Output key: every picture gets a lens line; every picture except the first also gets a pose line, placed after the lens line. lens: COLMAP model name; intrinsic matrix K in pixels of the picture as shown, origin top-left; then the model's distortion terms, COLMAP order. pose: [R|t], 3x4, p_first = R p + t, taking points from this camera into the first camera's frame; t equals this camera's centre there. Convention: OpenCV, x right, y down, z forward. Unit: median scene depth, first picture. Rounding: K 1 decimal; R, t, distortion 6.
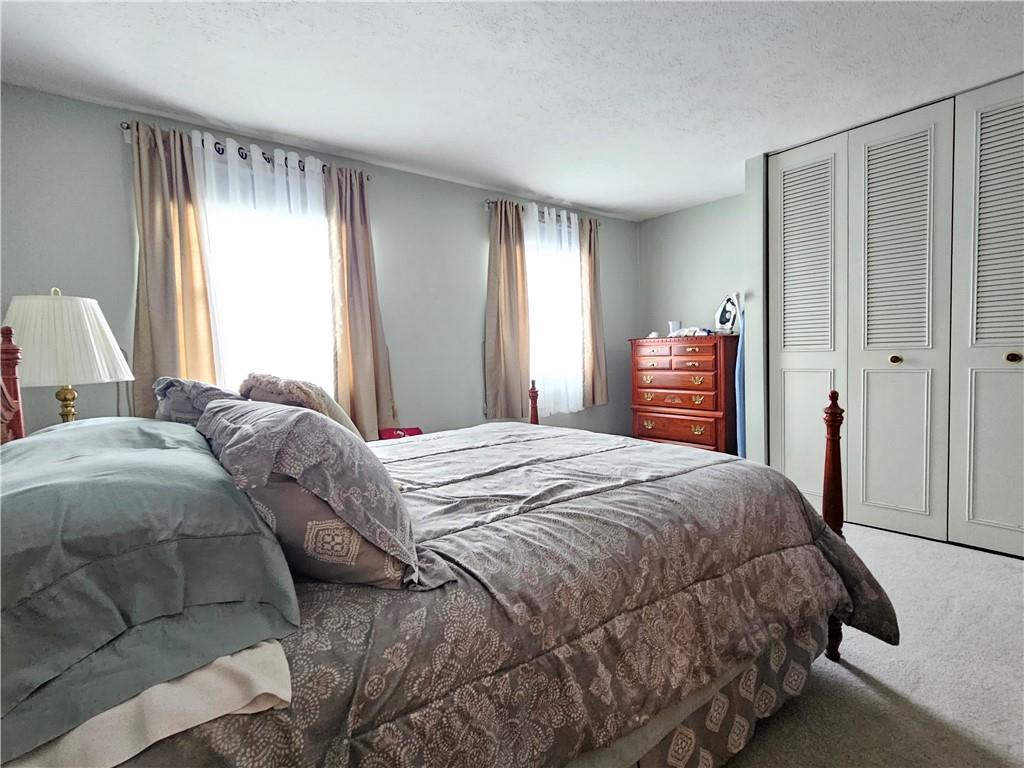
lens RADIAL K [[494.6, 0, 513.4], [0, 494.6, 380.0], [0, 0, 1]] dist [-0.002696, -0.001166]
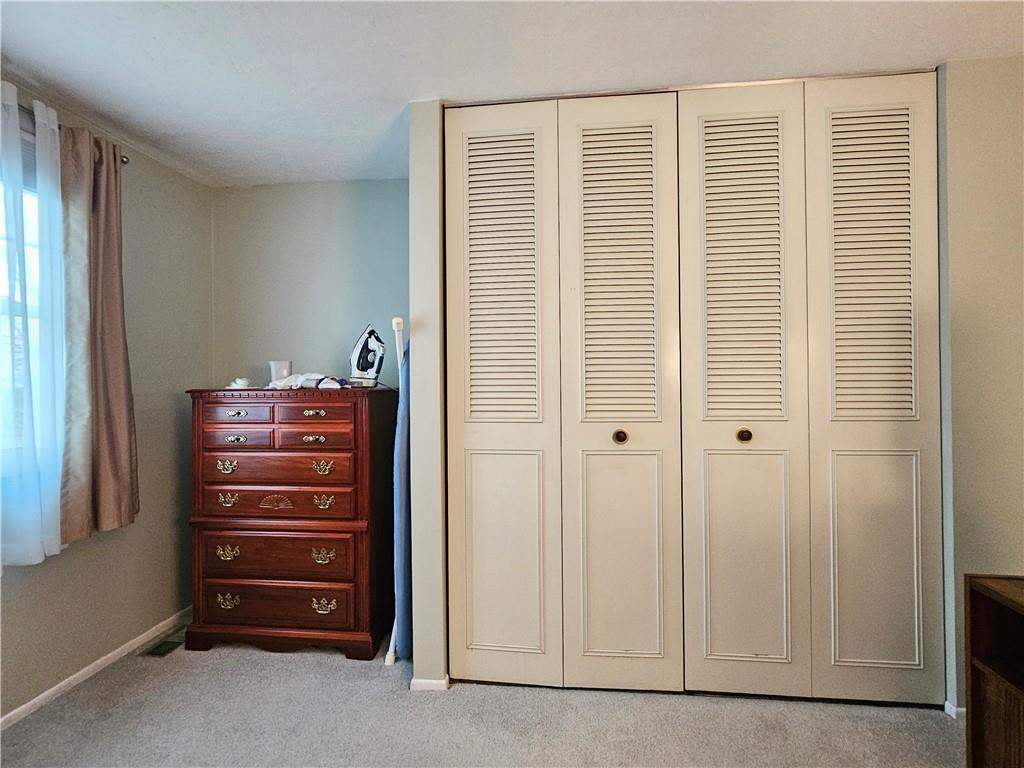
lens RADIAL K [[494.6, 0, 512.0], [0, 494.6, 380.0], [0, 0, 1]] dist [-0.002696, -0.001166]
pose [[0.714199, 0.031629, 0.699227, 0.125965], [0.026277, 0.997063, -0.071941, -0.051740], [-0.699449, 0.069754, 0.711271, 0.431238]]
